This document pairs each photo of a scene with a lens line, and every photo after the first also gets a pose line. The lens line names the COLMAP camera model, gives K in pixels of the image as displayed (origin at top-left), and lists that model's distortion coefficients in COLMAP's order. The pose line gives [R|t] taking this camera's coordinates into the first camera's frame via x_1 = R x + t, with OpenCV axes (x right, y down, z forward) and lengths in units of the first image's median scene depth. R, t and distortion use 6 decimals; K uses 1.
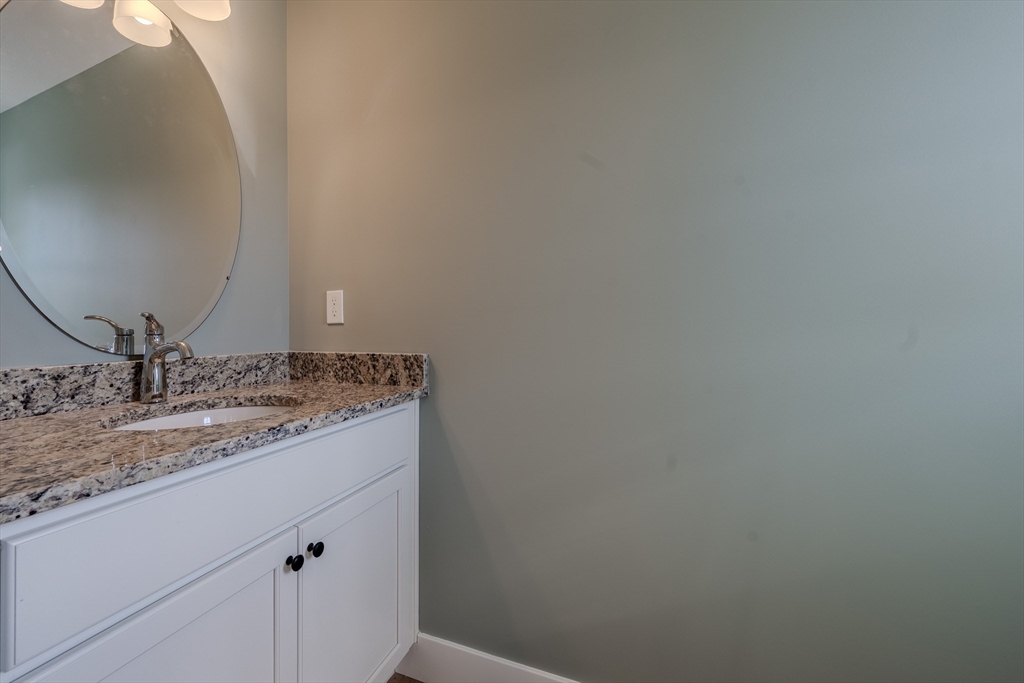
lens RADIAL K [[430.7, 0, 511.3], [0, 430.7, 333.2], [0, 0, 1]] dist [-0.023179, -0.000292]
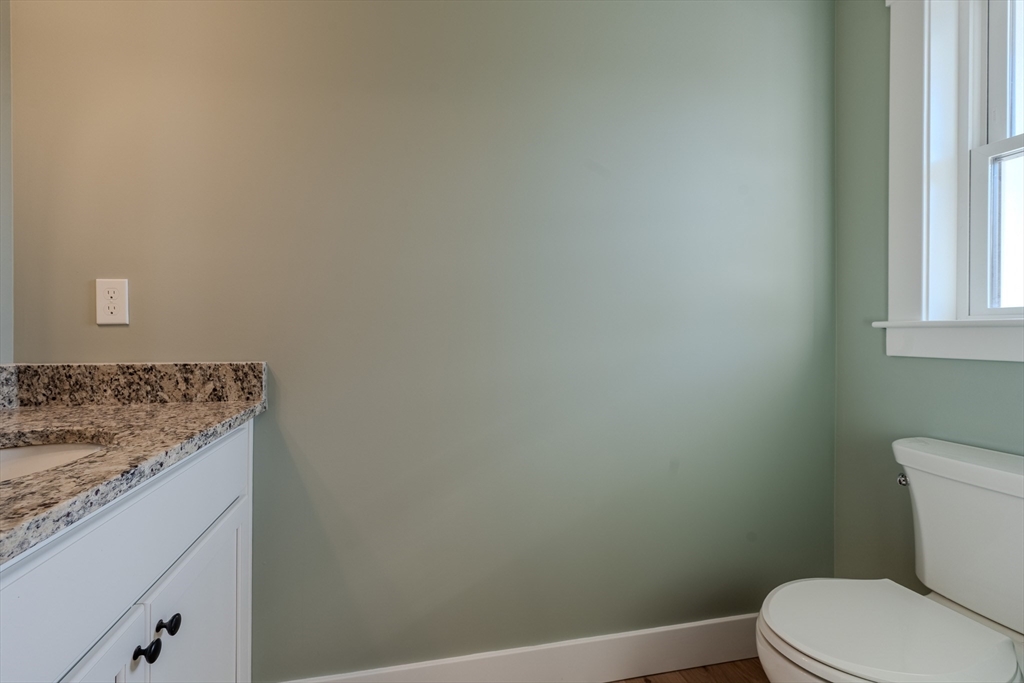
lens RADIAL K [[404.6, 0, 511.7], [0, 404.6, 345.9], [0, 0, 1]] dist [-0.003346, 0.000541]
pose [[0.838245, -0.008329, 0.545231, -0.224478], [-0.002153, 0.999825, 0.018583, 0.000333], [-0.545290, -0.016751, 0.838080, 0.057201]]
